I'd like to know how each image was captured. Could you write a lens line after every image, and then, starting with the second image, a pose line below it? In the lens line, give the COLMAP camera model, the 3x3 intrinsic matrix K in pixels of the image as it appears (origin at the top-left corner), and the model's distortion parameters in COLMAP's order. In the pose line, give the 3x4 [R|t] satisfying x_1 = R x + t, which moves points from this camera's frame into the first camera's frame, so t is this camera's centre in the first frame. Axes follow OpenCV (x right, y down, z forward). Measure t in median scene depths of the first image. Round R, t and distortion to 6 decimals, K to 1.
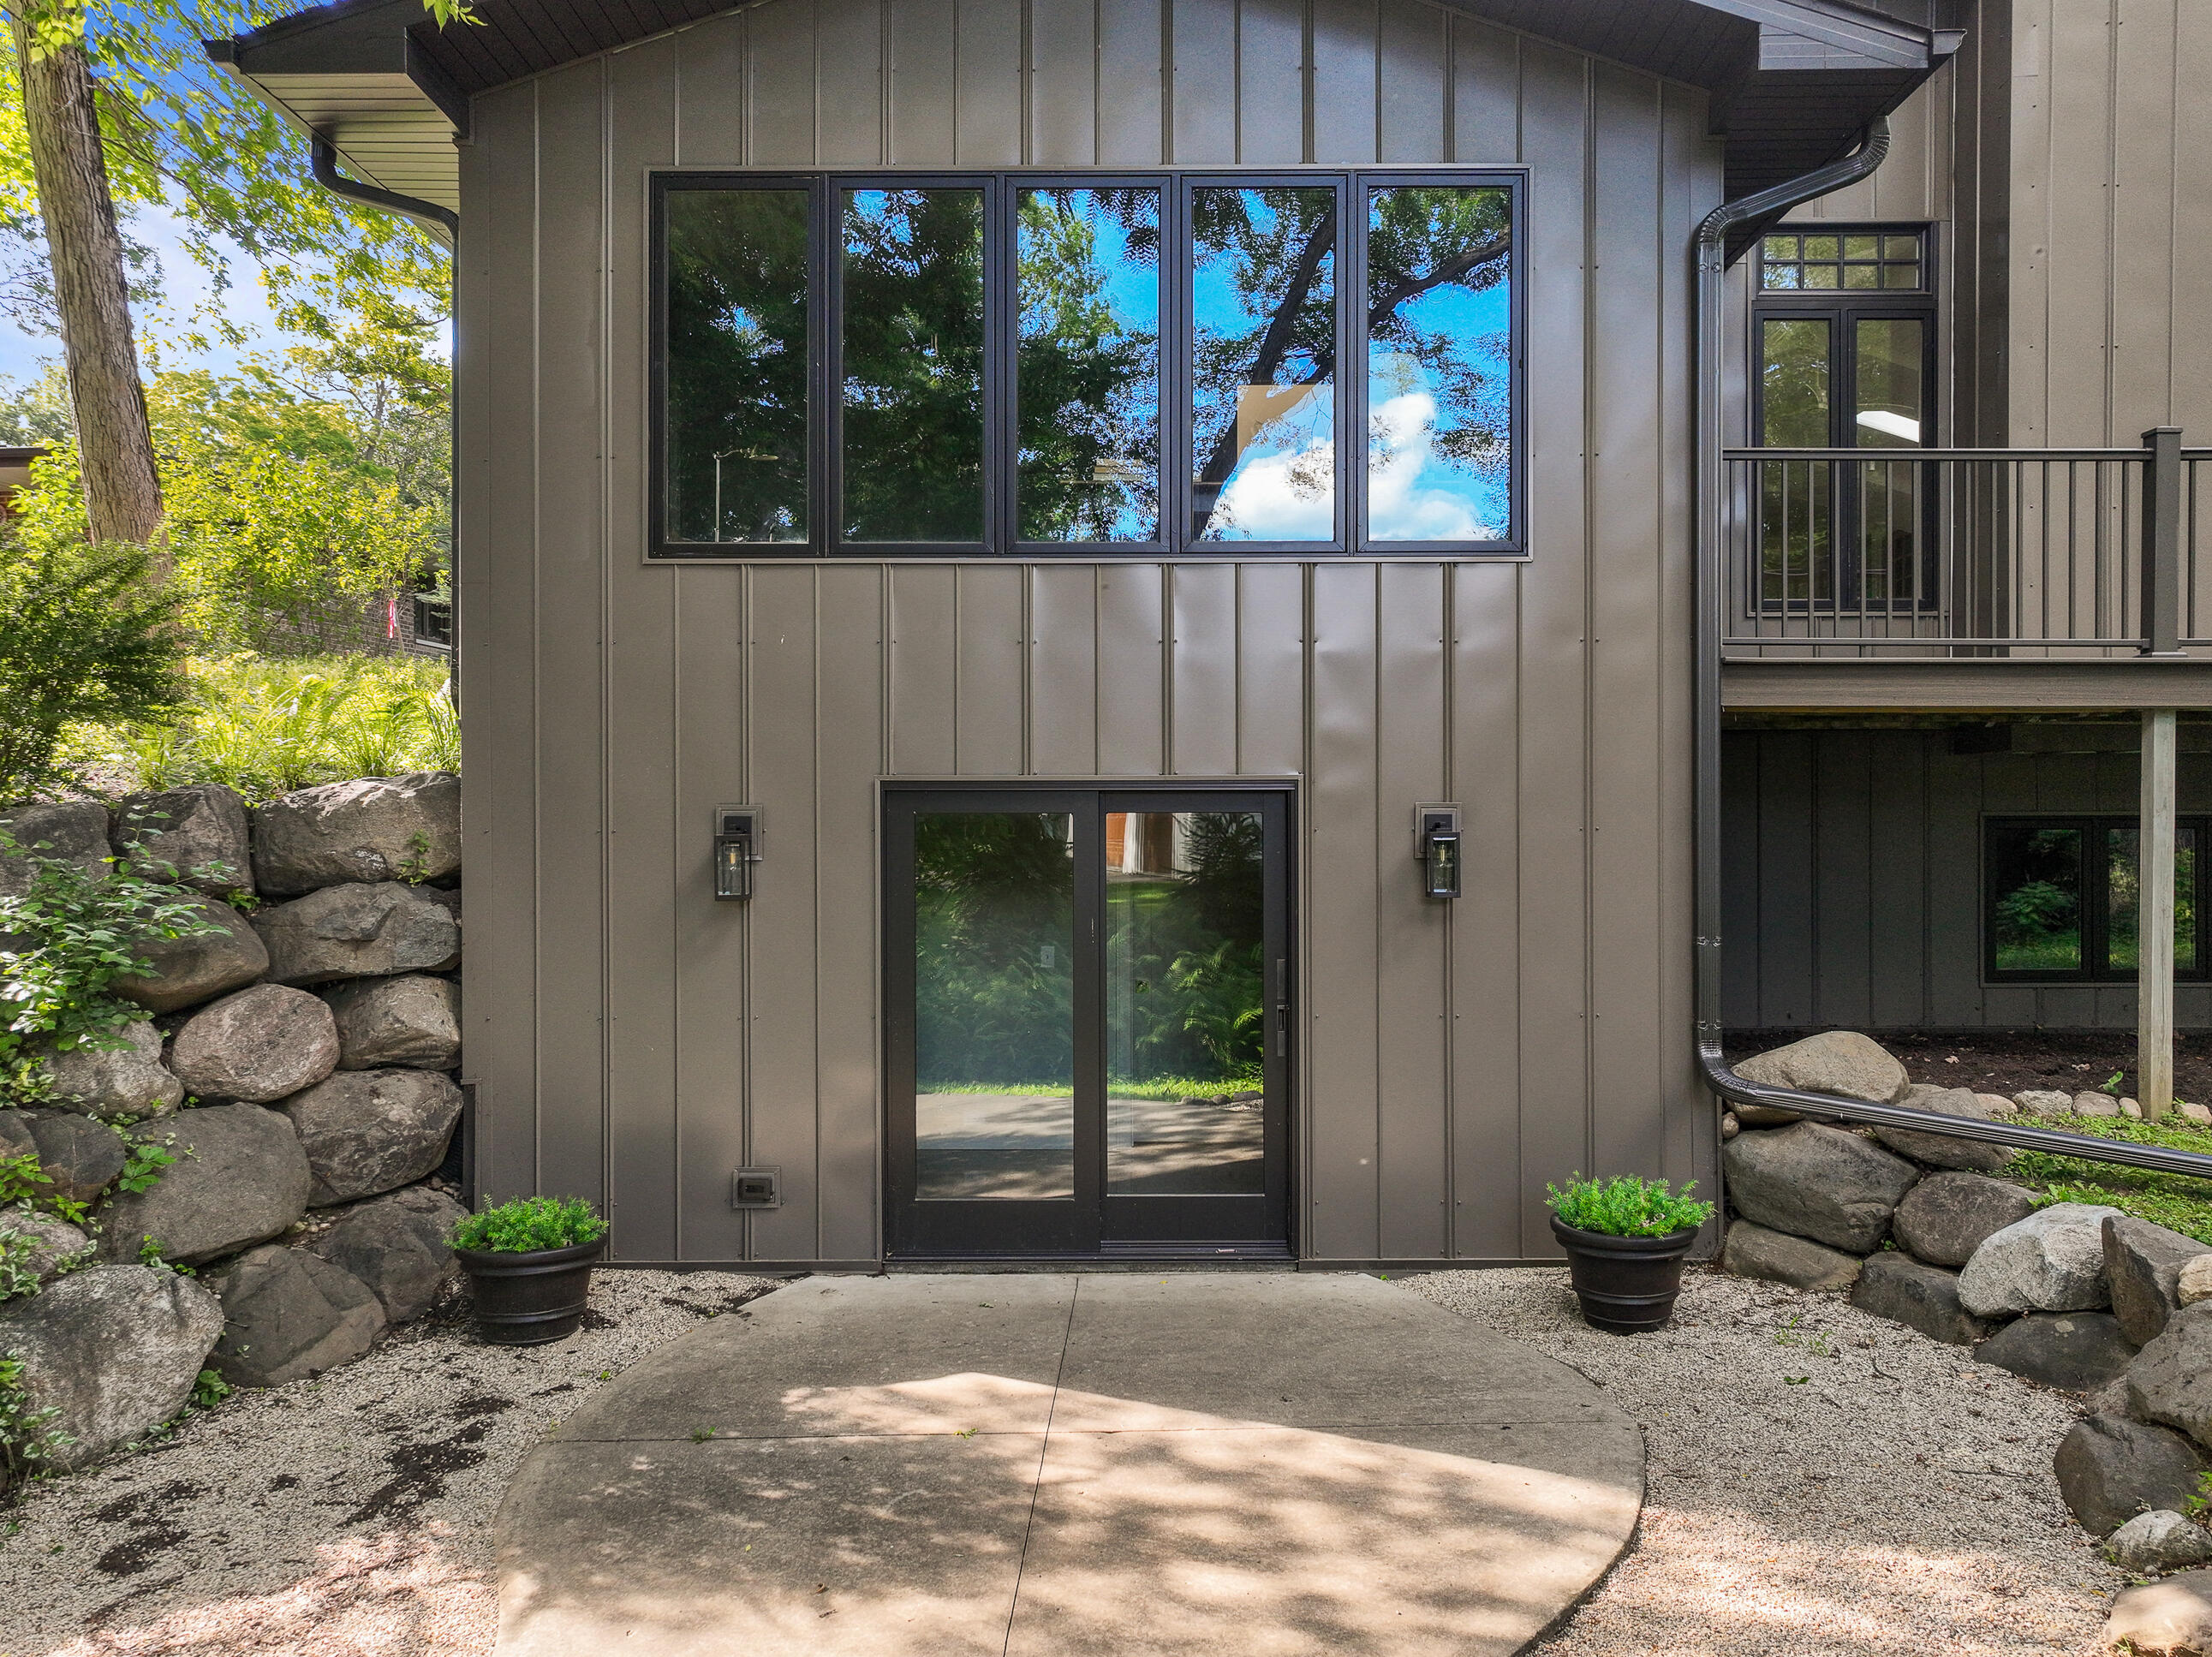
lens RADIAL K [[1604.4, 0, 1124.5], [0, 1604.4, 819.0], [0, 0, 1]] dist [-0.014166, 0.036970]
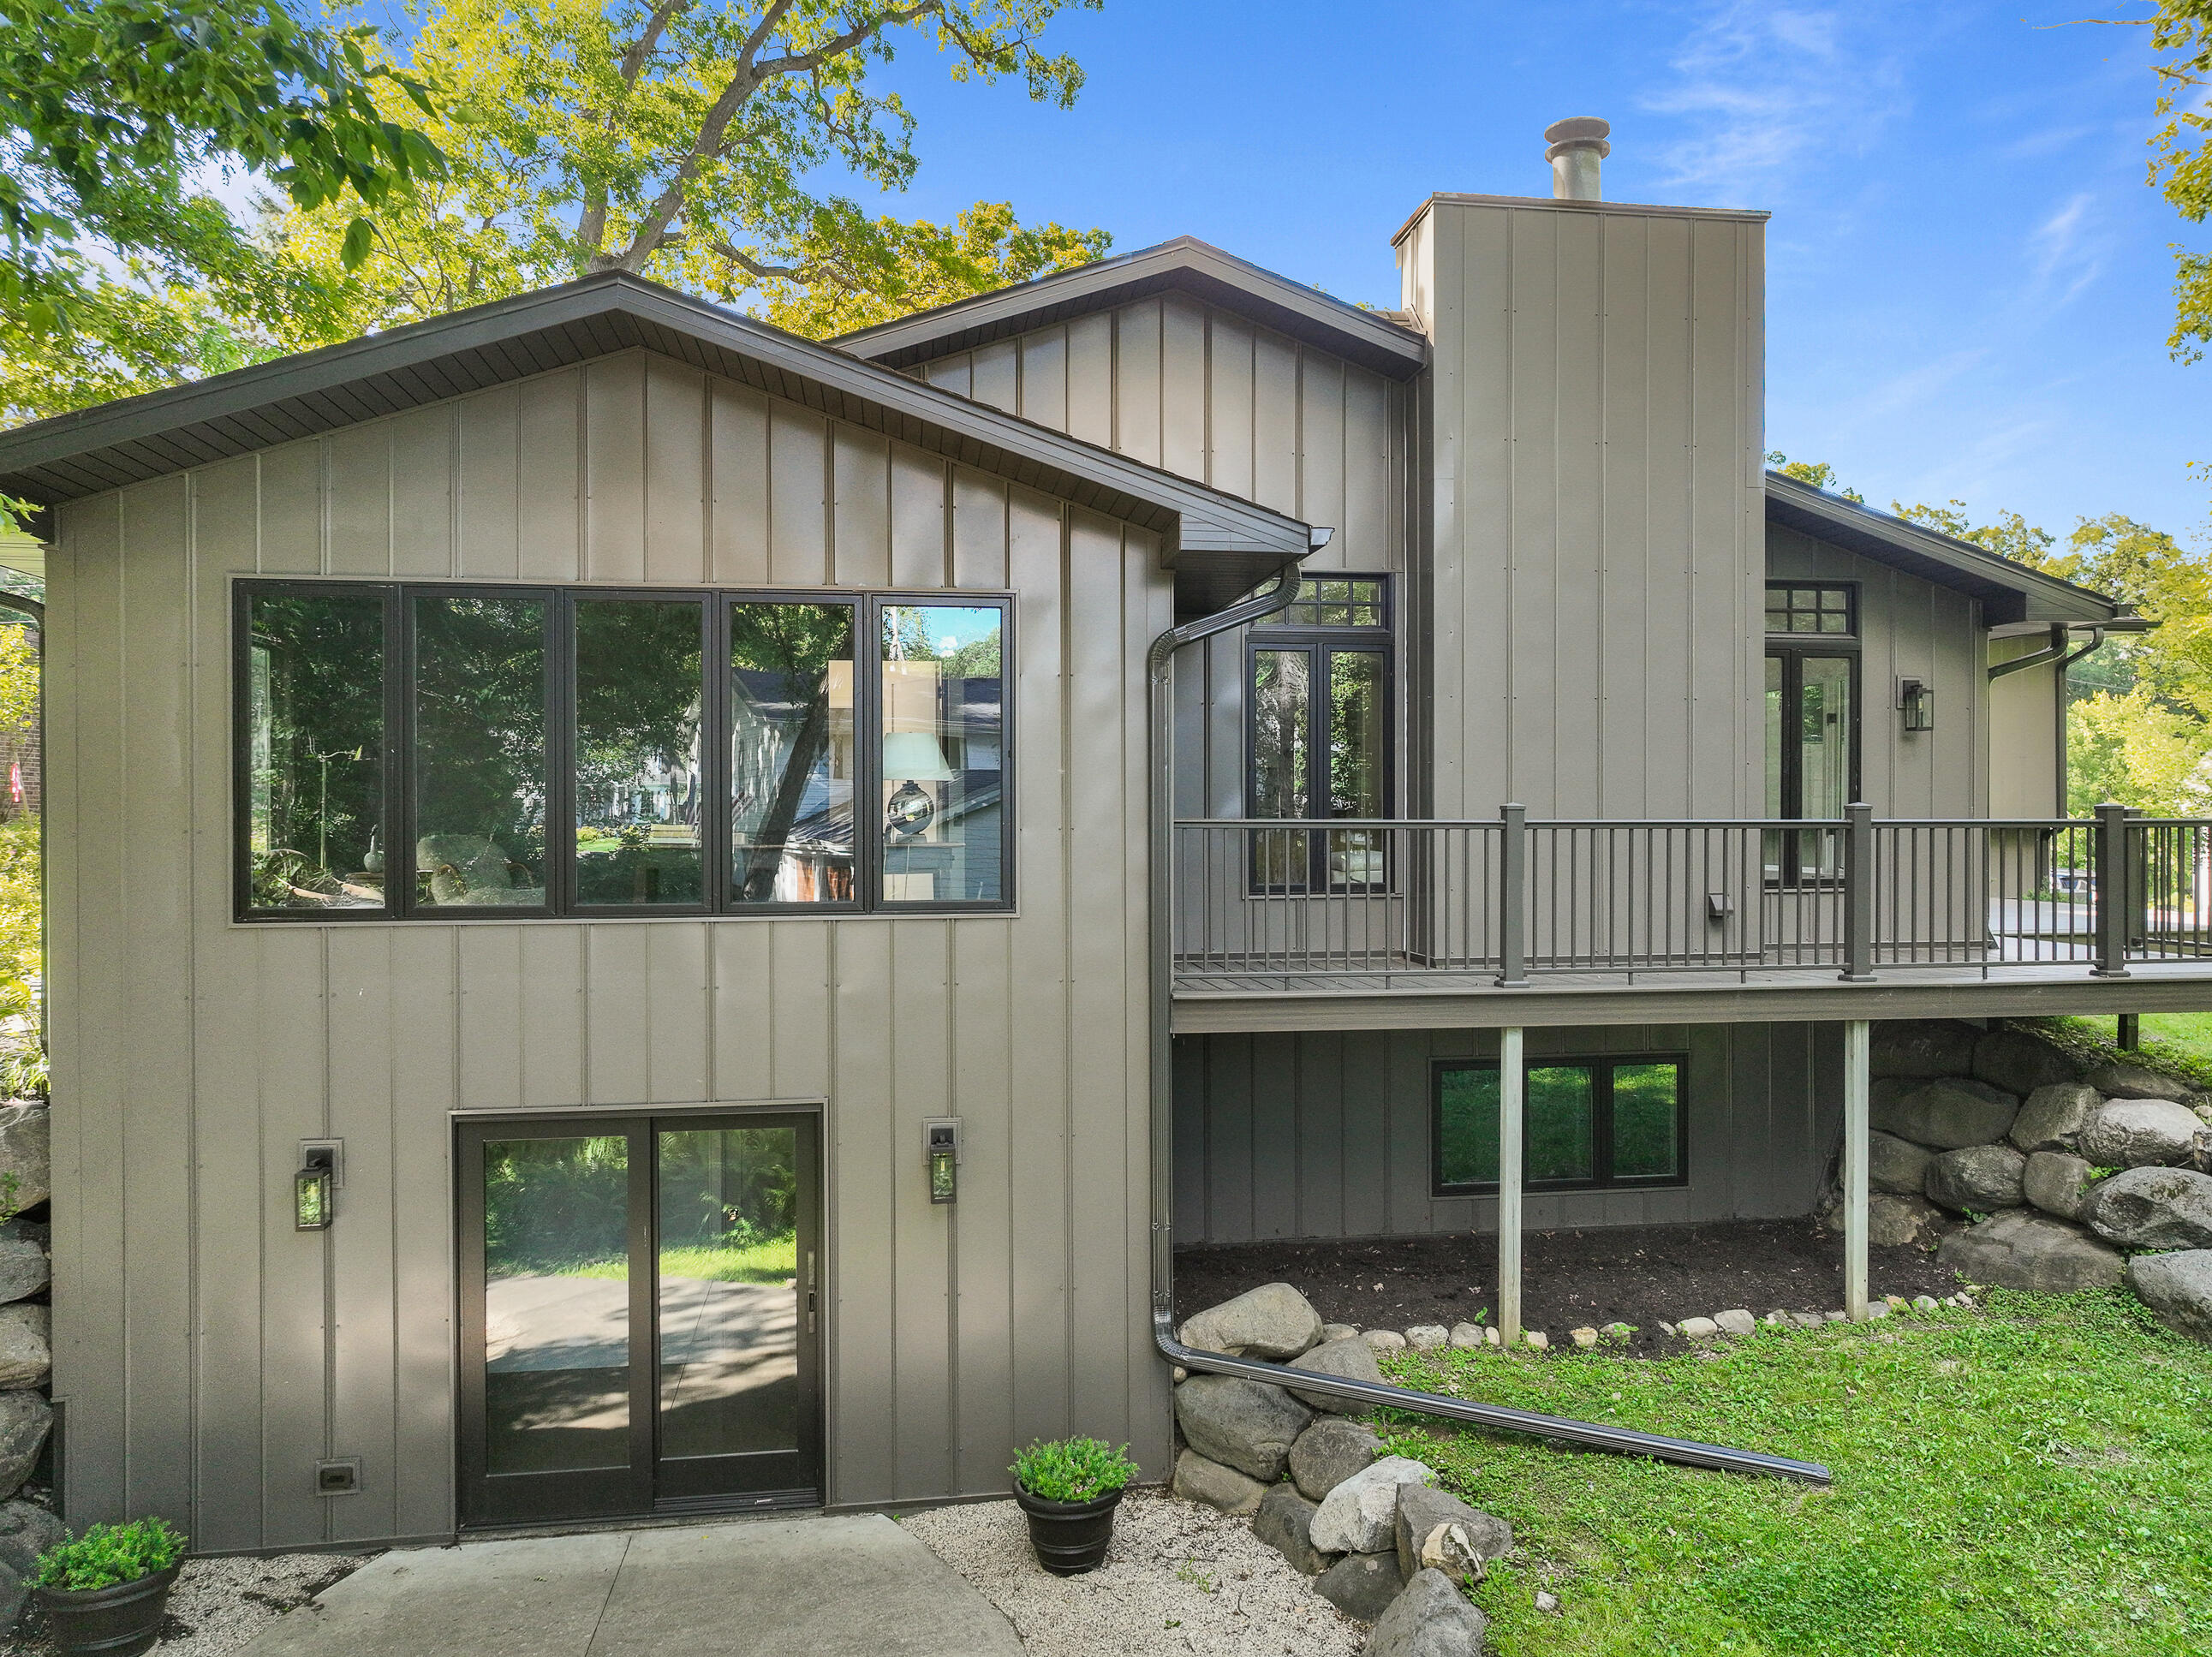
lens RADIAL K [[1599.1, 0, 1113.8], [0, 1599.1, 833.8], [0, 0, 1]] dist [0.006542, 0.001858]
pose [[0.987048, -0.002475, 0.160407, 0.135037], [0.001936, 0.999992, 0.003511, -0.234242], [-0.160414, -0.003155, 0.987045, -0.211843]]
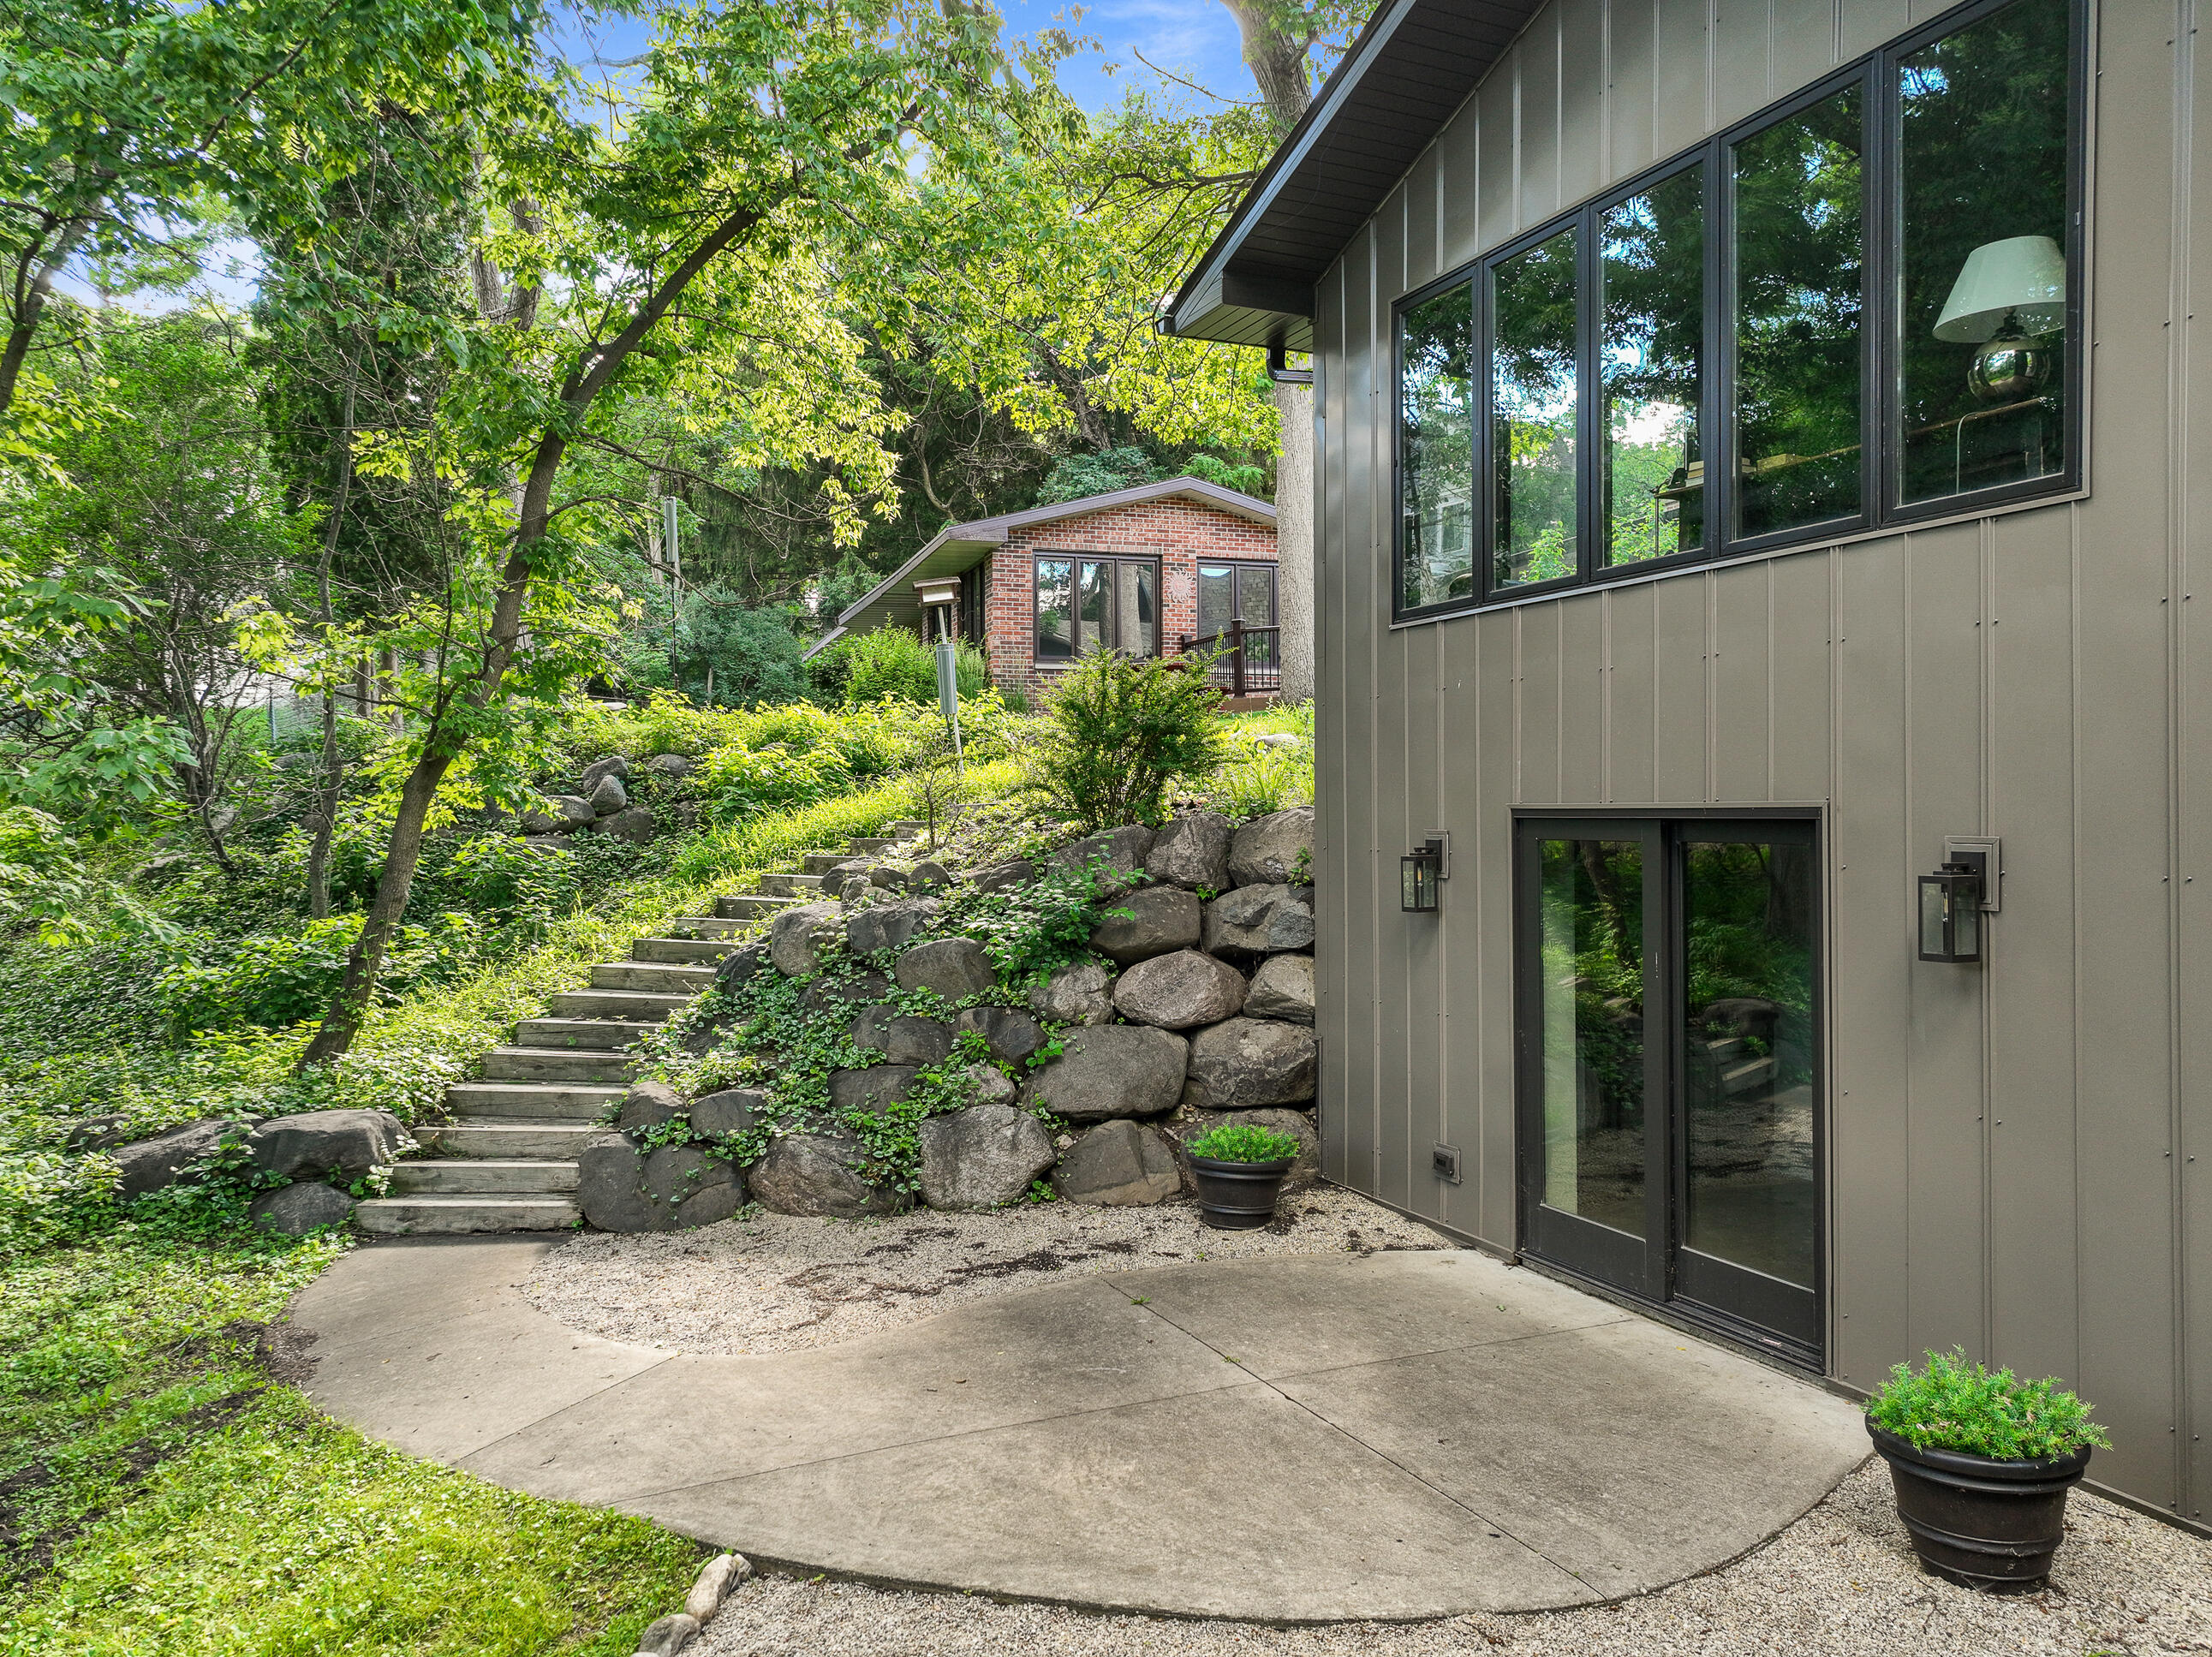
lens RADIAL K [[1583.8, 0, 1134.1], [0, 1583.8, 833.2], [0, 0, 1]] dist [0.000429, 0.005460]
pose [[0.424435, 0.013022, -0.905365, 0.724126], [0.003995, 0.999860, 0.016254, -0.026506], [0.905450, -0.010515, 0.424323, 0.327250]]
